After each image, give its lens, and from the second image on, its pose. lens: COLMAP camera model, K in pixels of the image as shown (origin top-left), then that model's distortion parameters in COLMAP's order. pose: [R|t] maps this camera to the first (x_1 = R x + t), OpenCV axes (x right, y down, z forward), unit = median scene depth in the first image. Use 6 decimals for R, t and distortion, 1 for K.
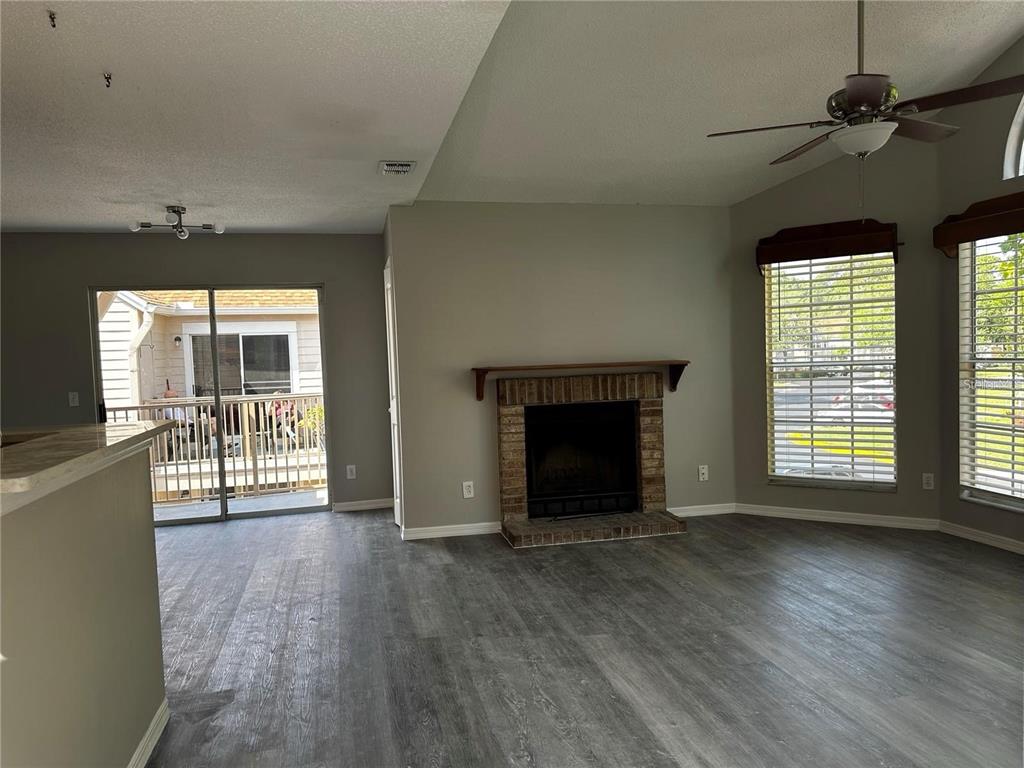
lens RADIAL K [[717.3, 0, 504.8], [0, 717.3, 390.8], [0, 0, 1]] dist [0.069073, -0.088761]
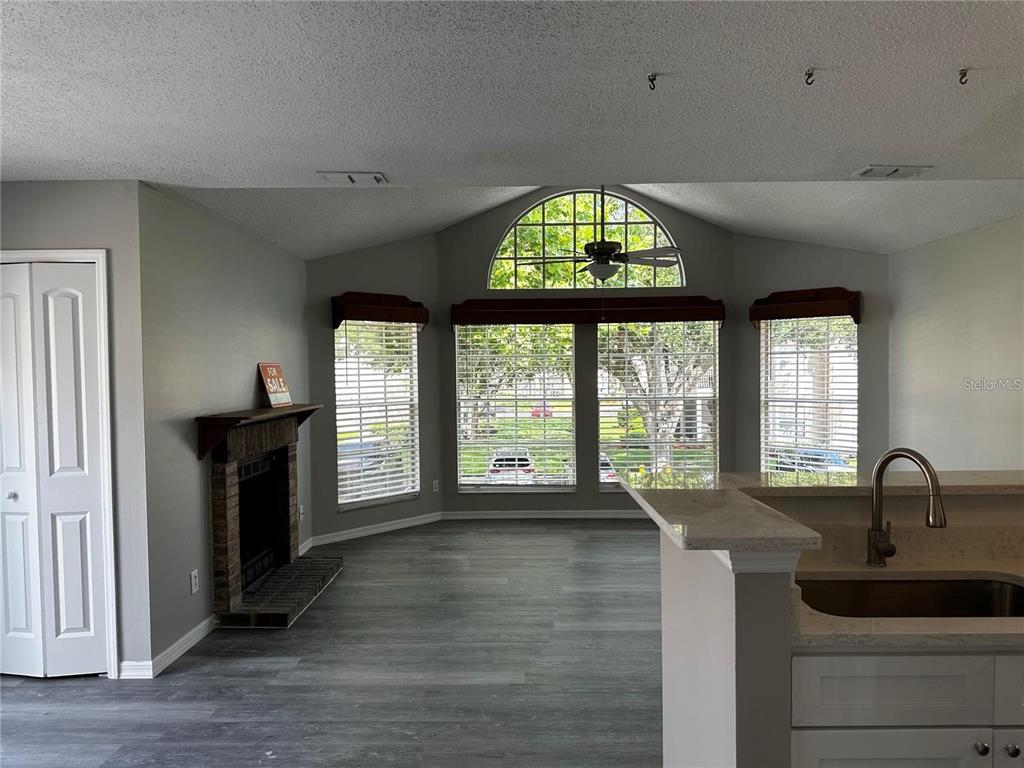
lens RADIAL K [[718.5, 0, 517.9], [0, 718.5, 387.9], [0, 0, 1]] dist [0.062190, -0.082777]
pose [[0.224161, 0.006867, 0.974528, -0.710231], [0.055935, 0.998236, -0.019900, -0.028630], [-0.972945, 0.058971, 0.223382, 0.492921]]
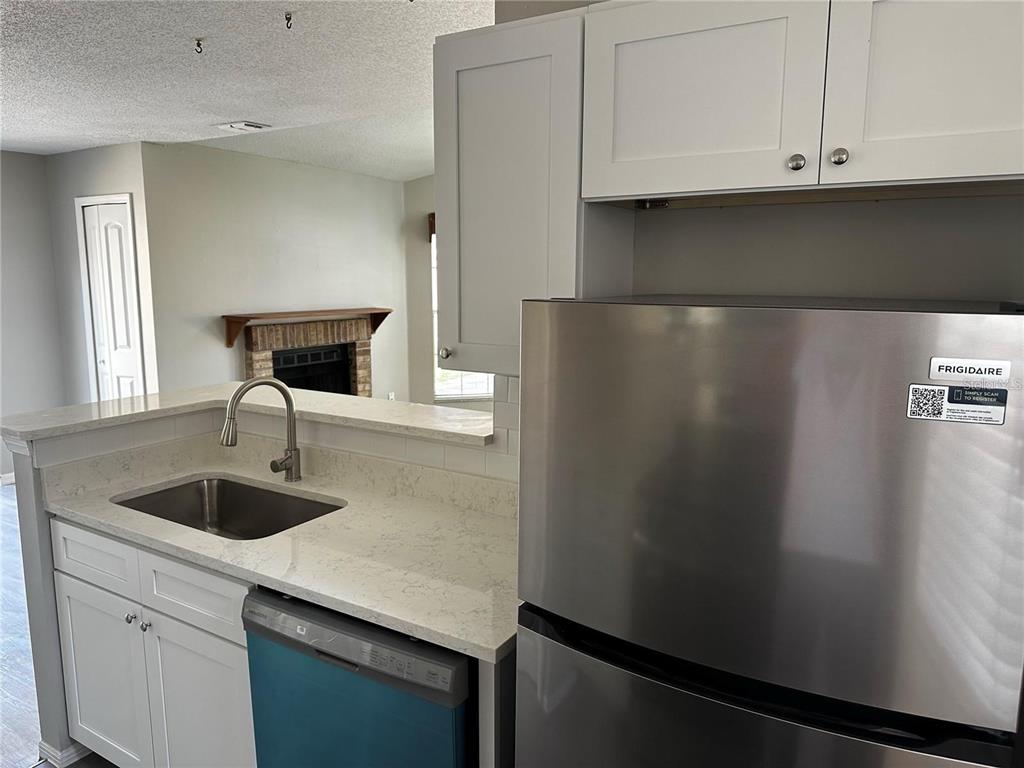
lens RADIAL K [[730.0, 0, 522.2], [0, 730.0, 376.2], [0, 0, 1]] dist [0.036851, -0.006529]
pose [[0.698309, -0.064796, 0.712857, -0.492248], [0.008904, 0.996604, 0.081866, -0.027662], [-0.715741, -0.050821, 0.696515, -0.030413]]
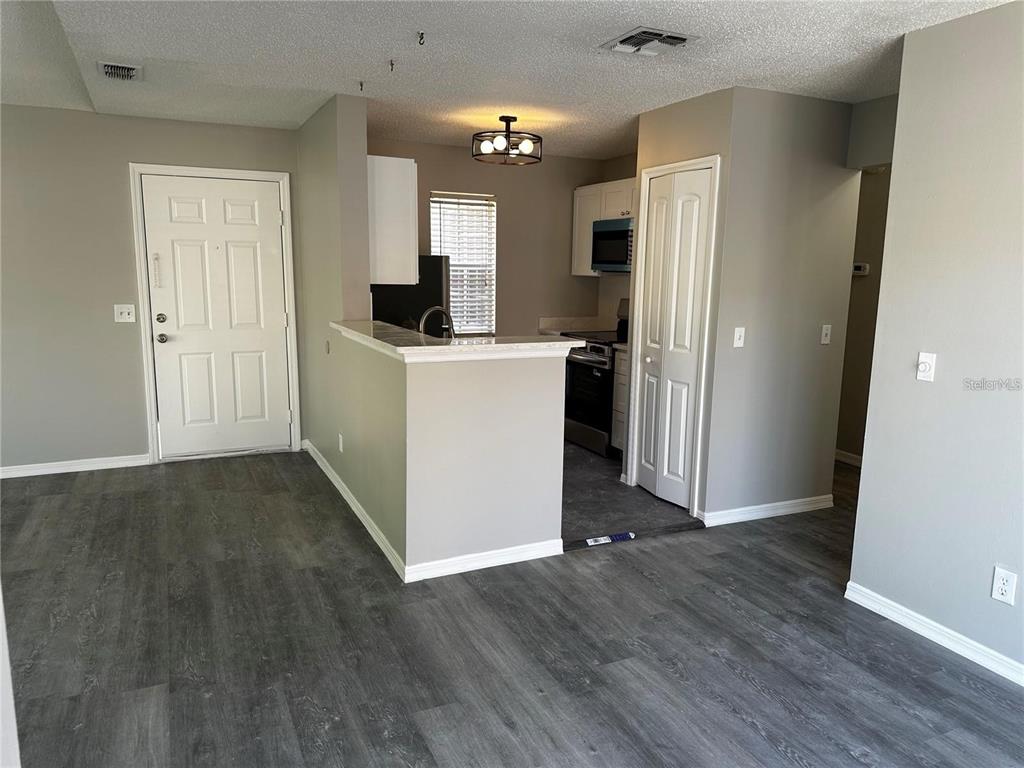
lens RADIAL K [[717.3, 0, 513.6], [0, 717.3, 389.3], [0, 0, 1]] dist [0.069073, -0.088761]
pose [[-0.975306, 0.052752, -0.214465, -0.208034], [0.002767, 0.973899, 0.226965, -0.076773], [0.220840, 0.220767, -0.949996, 1.111746]]
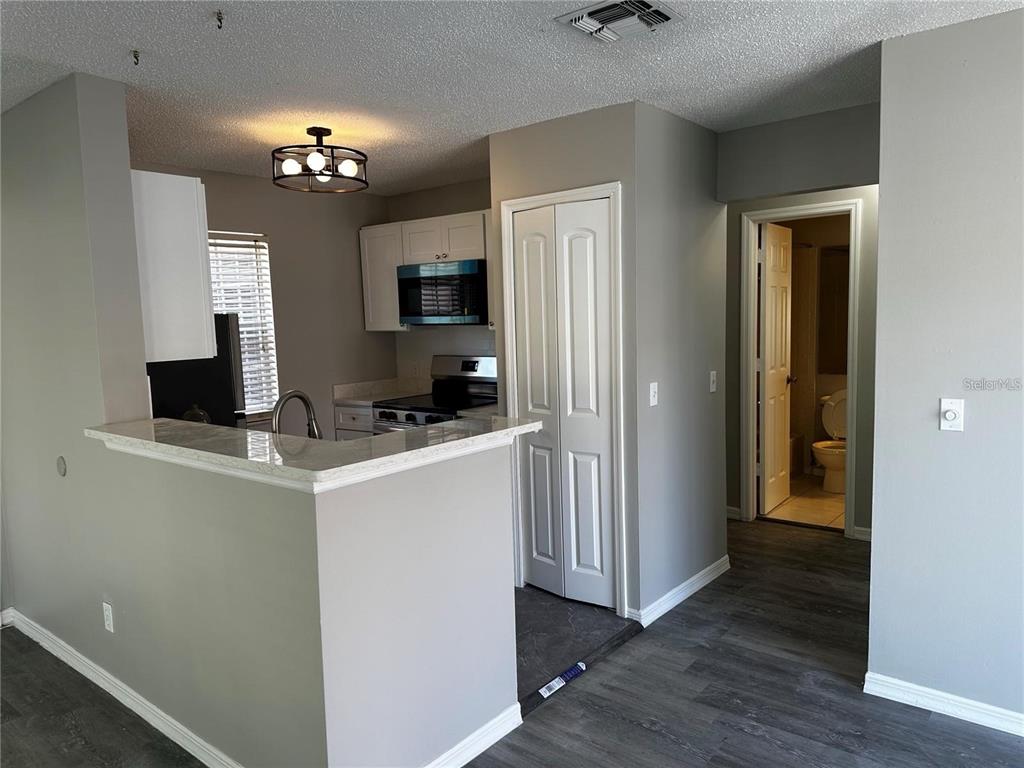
lens RADIAL K [[717.3, 0, 505.6], [0, 717.3, 385.6], [0, 0, 1]] dist [0.069073, -0.088761]
pose [[-0.787520, 0.118491, -0.604790, -0.112913], [0.024089, 0.986511, 0.161911, -0.071525], [0.615817, 0.112939, -0.779752, 0.848182]]
